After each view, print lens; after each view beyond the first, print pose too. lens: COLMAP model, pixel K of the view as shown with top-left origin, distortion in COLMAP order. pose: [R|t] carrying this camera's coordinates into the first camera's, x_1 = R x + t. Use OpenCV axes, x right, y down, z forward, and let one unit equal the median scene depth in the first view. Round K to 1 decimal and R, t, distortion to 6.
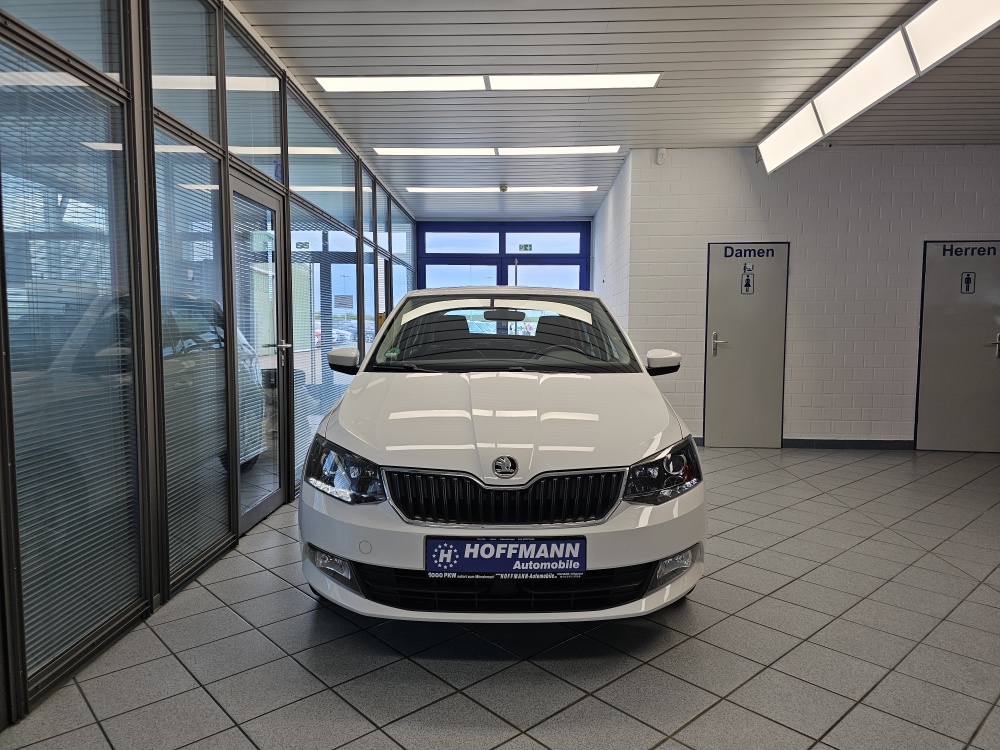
lens RADIAL K [[675.2, 0, 493.5], [0, 675.2, 381.5], [0, 0, 1]] dist [0.047445, -0.052747]
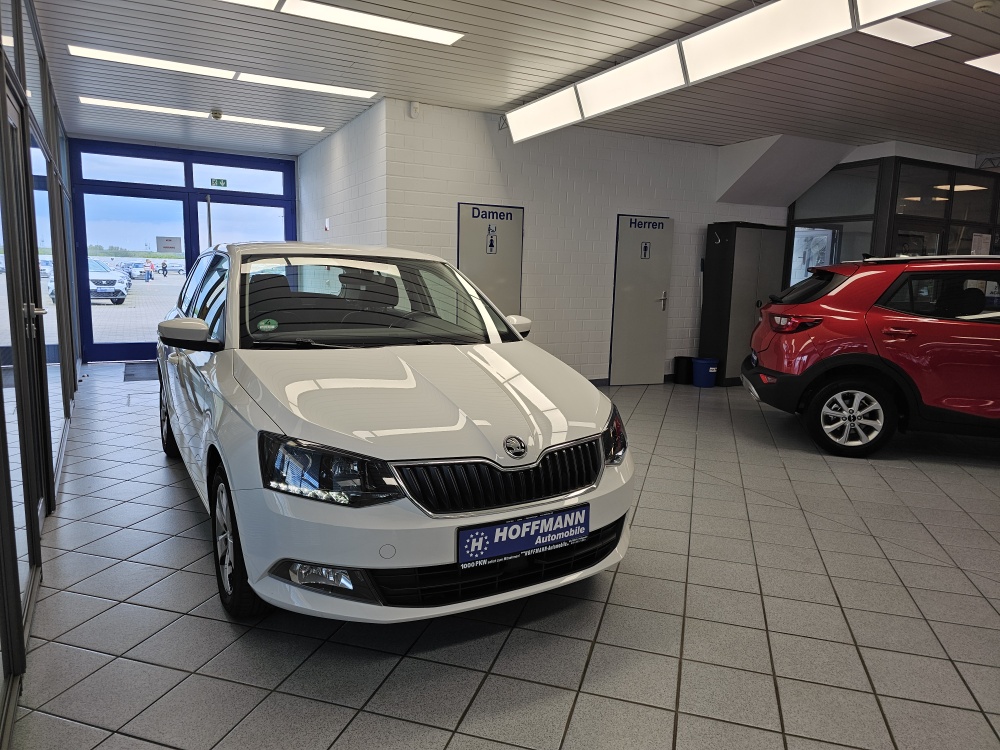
lens RADIAL K [[675.2, 0, 508.0], [0, 675.2, 381.2], [0, 0, 1]] dist [0.047445, -0.052747]
pose [[0.856977, -0.062386, 0.511564, -0.191939], [0.019444, 0.995853, 0.088872, -0.023682], [-0.514987, -0.066214, 0.854637, 0.057262]]
